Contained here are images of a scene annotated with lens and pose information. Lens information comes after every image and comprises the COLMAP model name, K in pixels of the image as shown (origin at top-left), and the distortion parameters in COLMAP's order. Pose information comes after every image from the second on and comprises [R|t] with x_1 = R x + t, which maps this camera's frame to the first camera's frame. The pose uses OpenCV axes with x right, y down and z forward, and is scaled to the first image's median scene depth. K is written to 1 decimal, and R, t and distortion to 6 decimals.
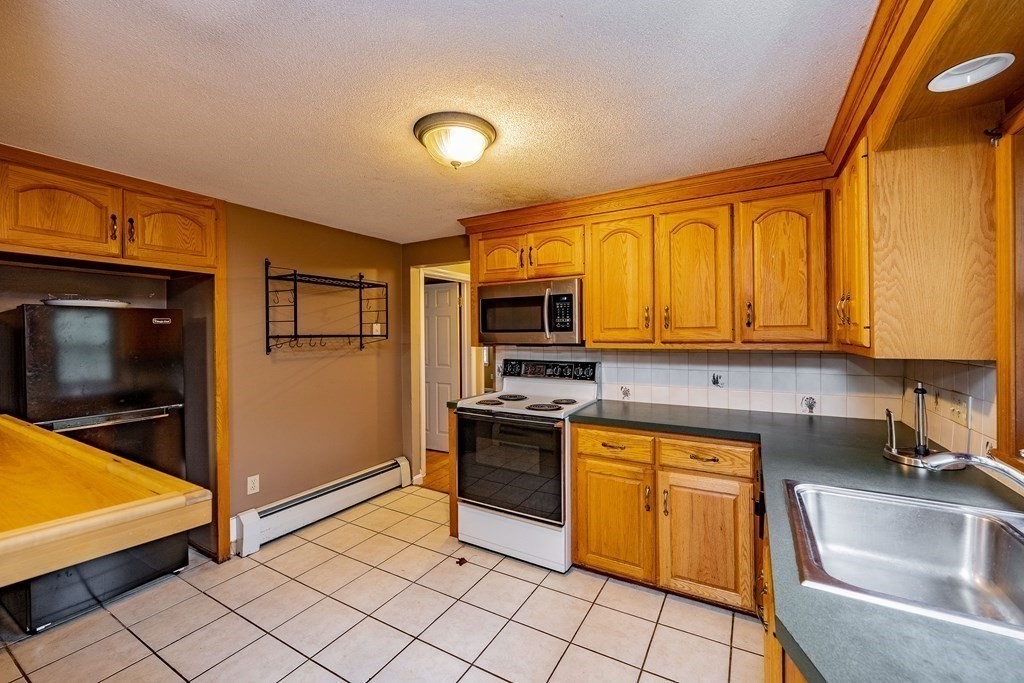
lens RADIAL K [[411.5, 0, 510.1], [0, 411.5, 337.8], [0, 0, 1]] dist [-0.000606, -0.000525]
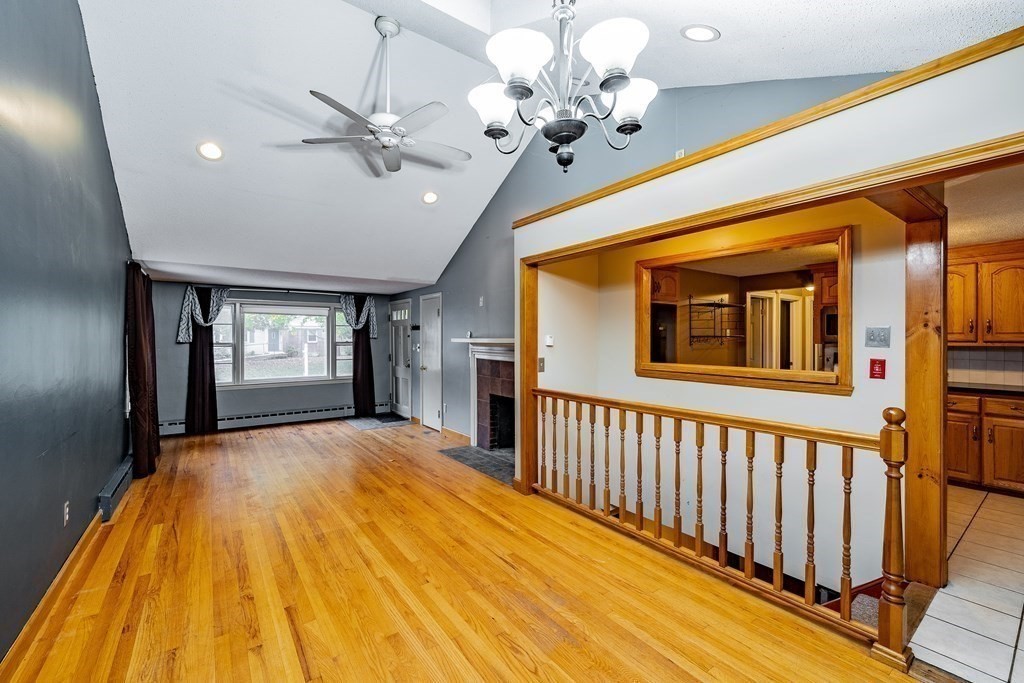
lens RADIAL K [[417.4, 0, 507.2], [0, 417.4, 338.5], [0, 0, 1]] dist [-0.000949, -0.000221]
pose [[0.914667, 0.008309, -0.404123, -0.688502], [-0.007998, 0.999965, 0.002457, 0.008674], [0.404129, 0.000985, 0.914701, -1.262310]]
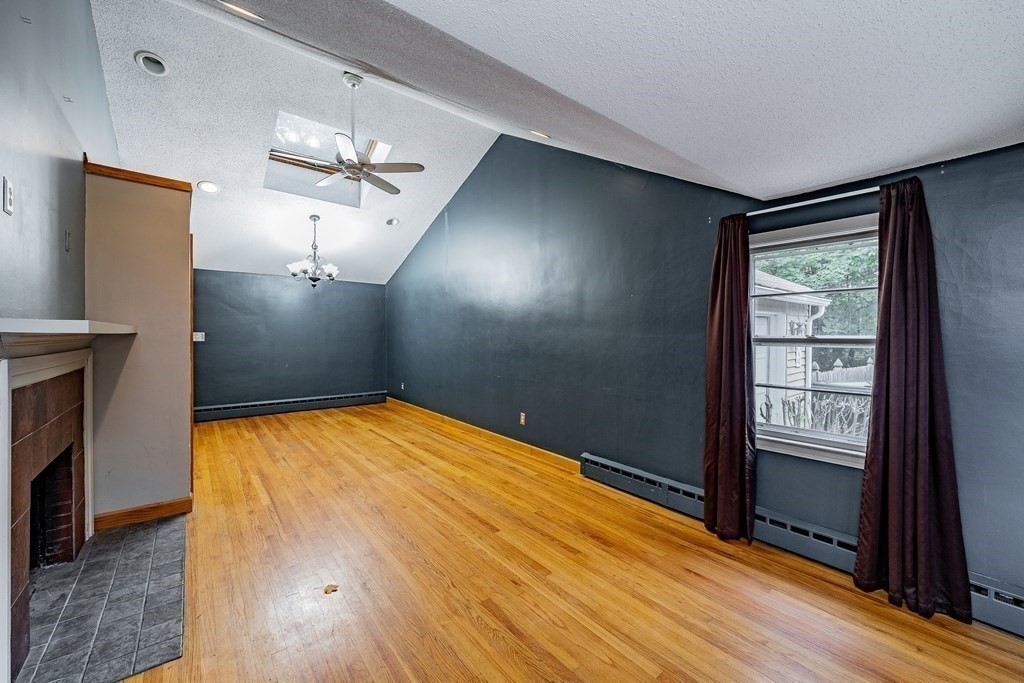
lens RADIAL K [[411.5, 0, 519.1], [0, 411.5, 339.5], [0, 0, 1]] dist [-0.000606, -0.000525]
pose [[-0.939156, -0.001448, 0.343487, -4.614496], [0.003412, 0.999902, 0.013544, 0.065629], [-0.343473, 0.013892, -0.939060, 3.242852]]
